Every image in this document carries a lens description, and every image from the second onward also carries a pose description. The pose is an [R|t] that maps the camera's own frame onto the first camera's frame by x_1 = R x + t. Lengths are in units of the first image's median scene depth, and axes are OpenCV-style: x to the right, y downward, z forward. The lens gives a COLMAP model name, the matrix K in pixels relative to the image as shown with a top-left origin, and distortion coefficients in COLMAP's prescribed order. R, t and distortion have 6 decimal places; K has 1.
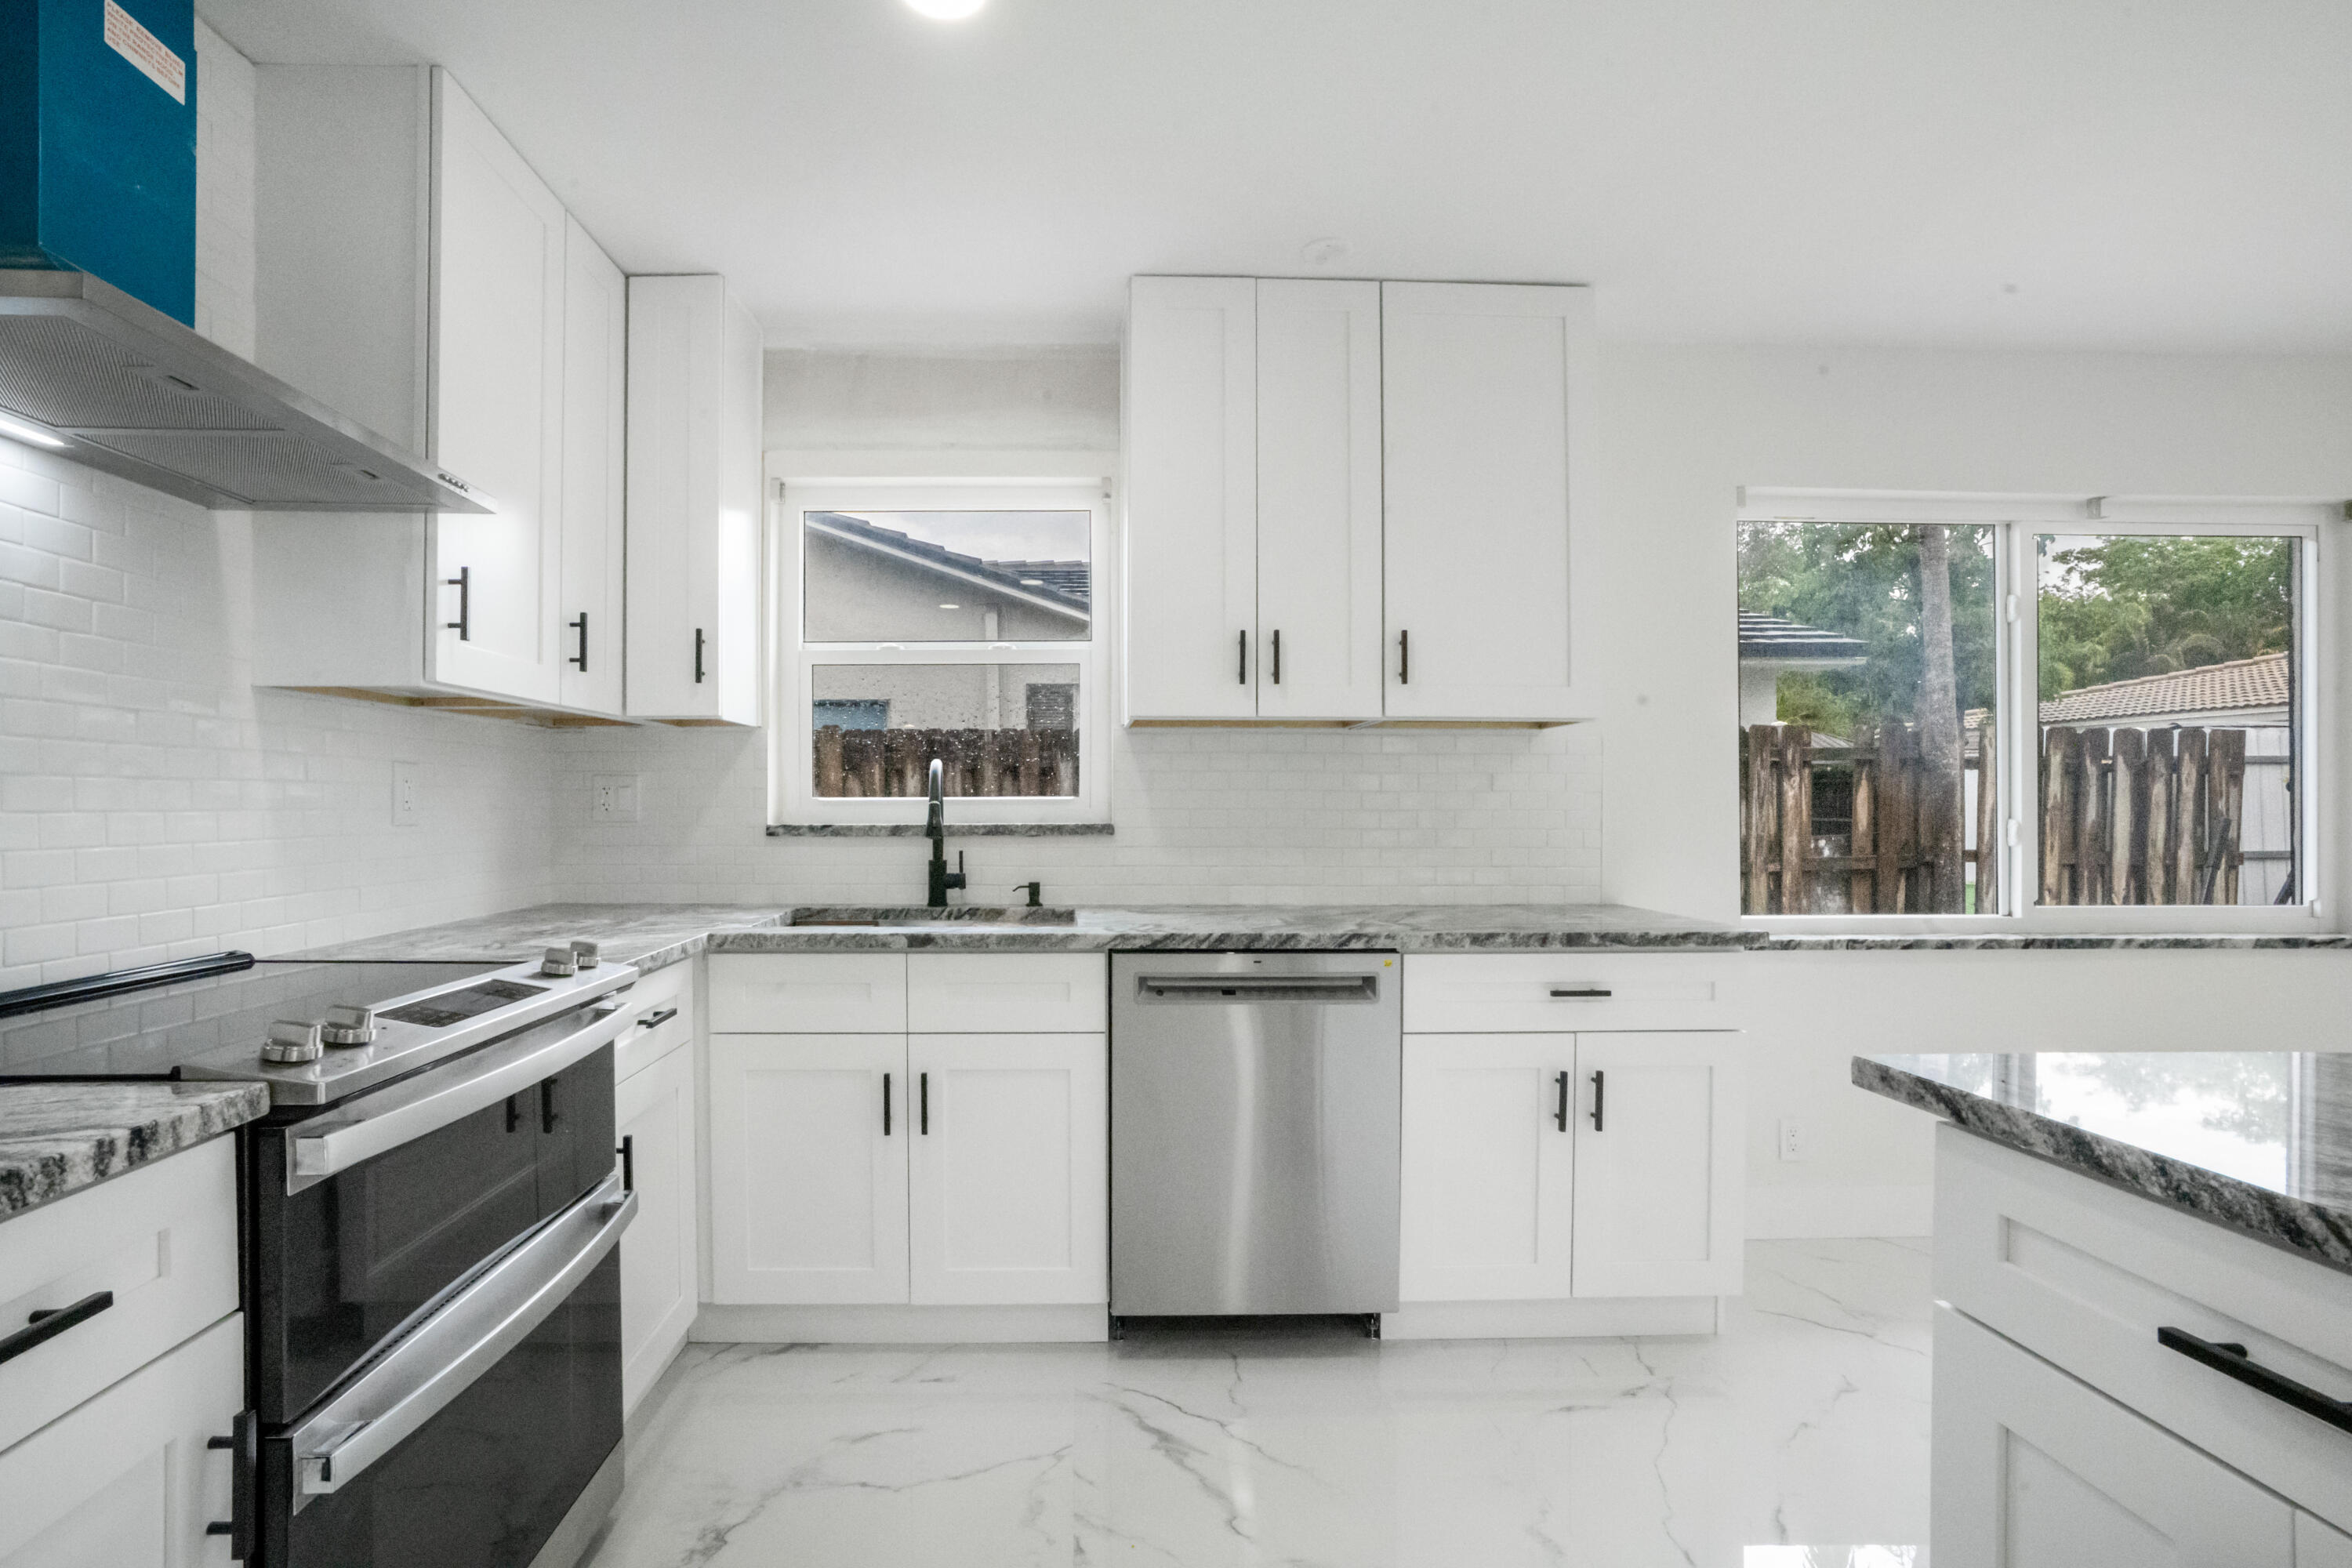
lens RADIAL K [[1107.5, 0, 1085.3], [0, 1107.5, 807.0], [0, 0, 1]] dist [-0.053907, 0.022252]
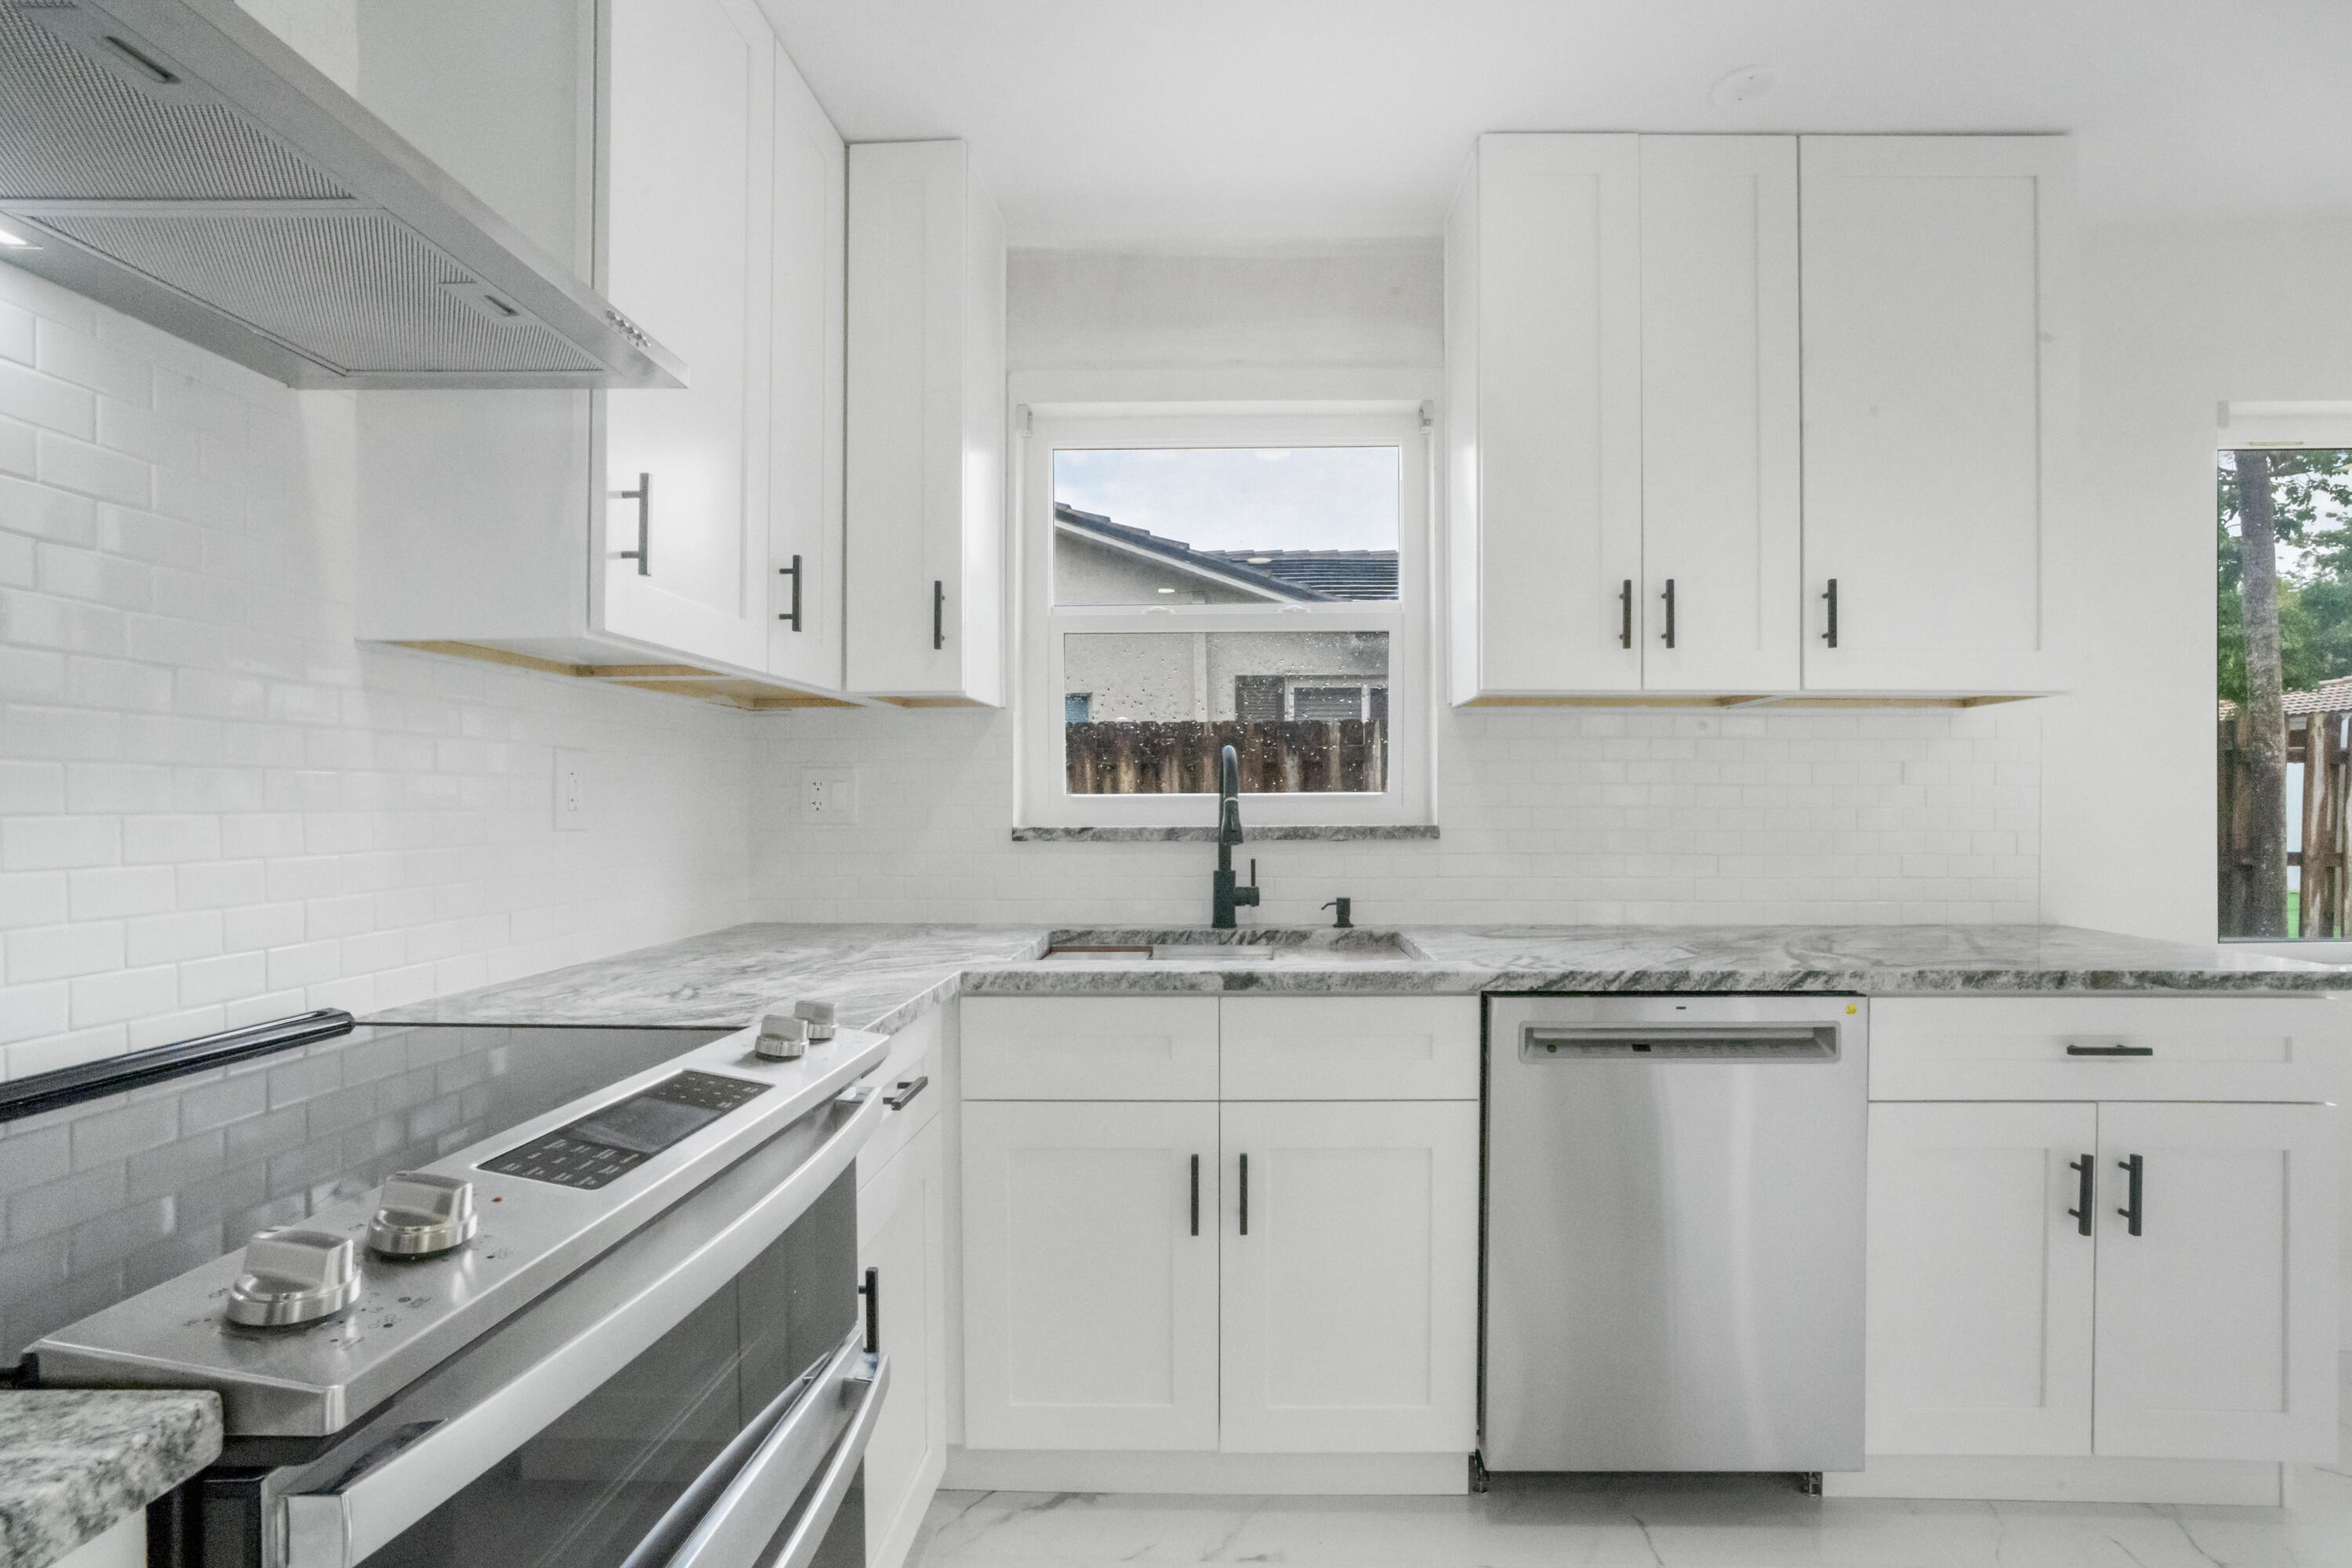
lens RADIAL K [[1107.5, 0, 1223.5], [0, 1107.5, 802.4], [0, 0, 1]] dist [-0.053907, 0.022252]
pose [[0.999358, -0.001028, -0.035816, -0.123943], [0.000949, 0.999997, -0.002210, -0.000273], [0.035818, 0.002174, 0.999356, 0.224796]]
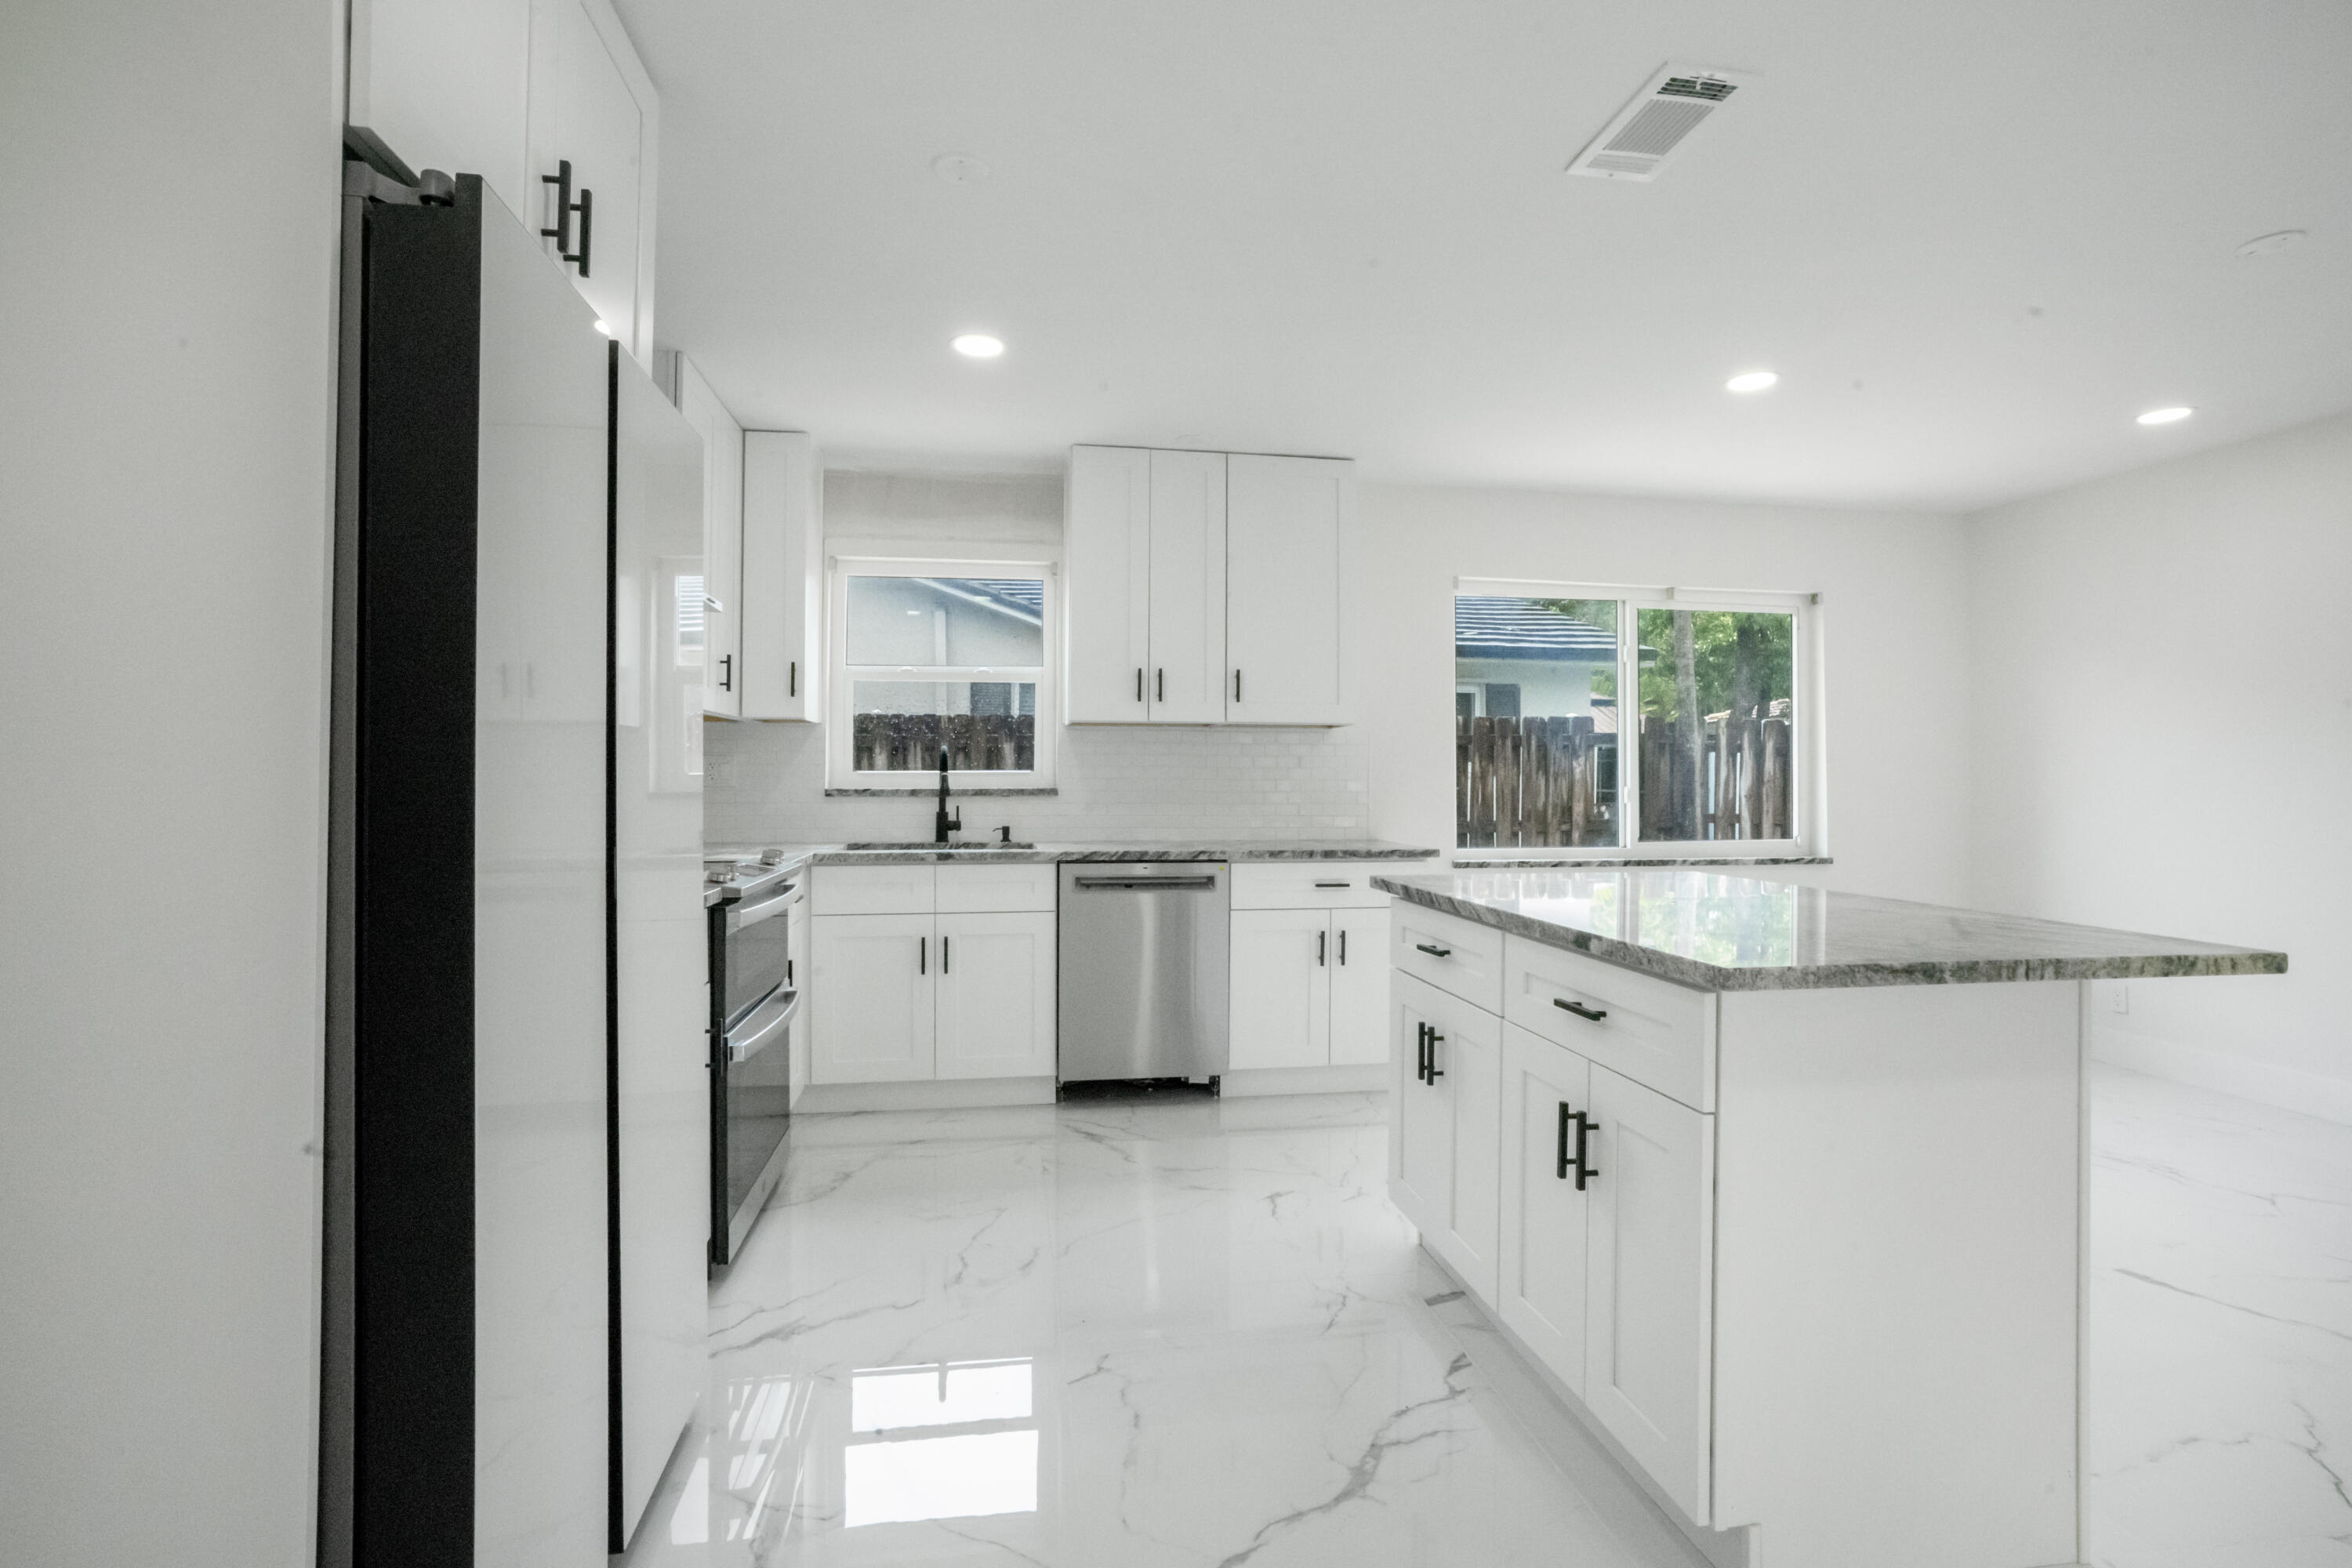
lens RADIAL K [[1107.5, 0, 1166.3], [0, 1107.5, 769.3], [0, 0, 1]] dist [-0.053907, 0.022252]
pose [[0.990320, 0.003474, 0.138757, -0.045953], [-0.002084, 0.999946, -0.010160, 0.005079], [-0.138785, 0.009772, 0.990274, -0.652517]]
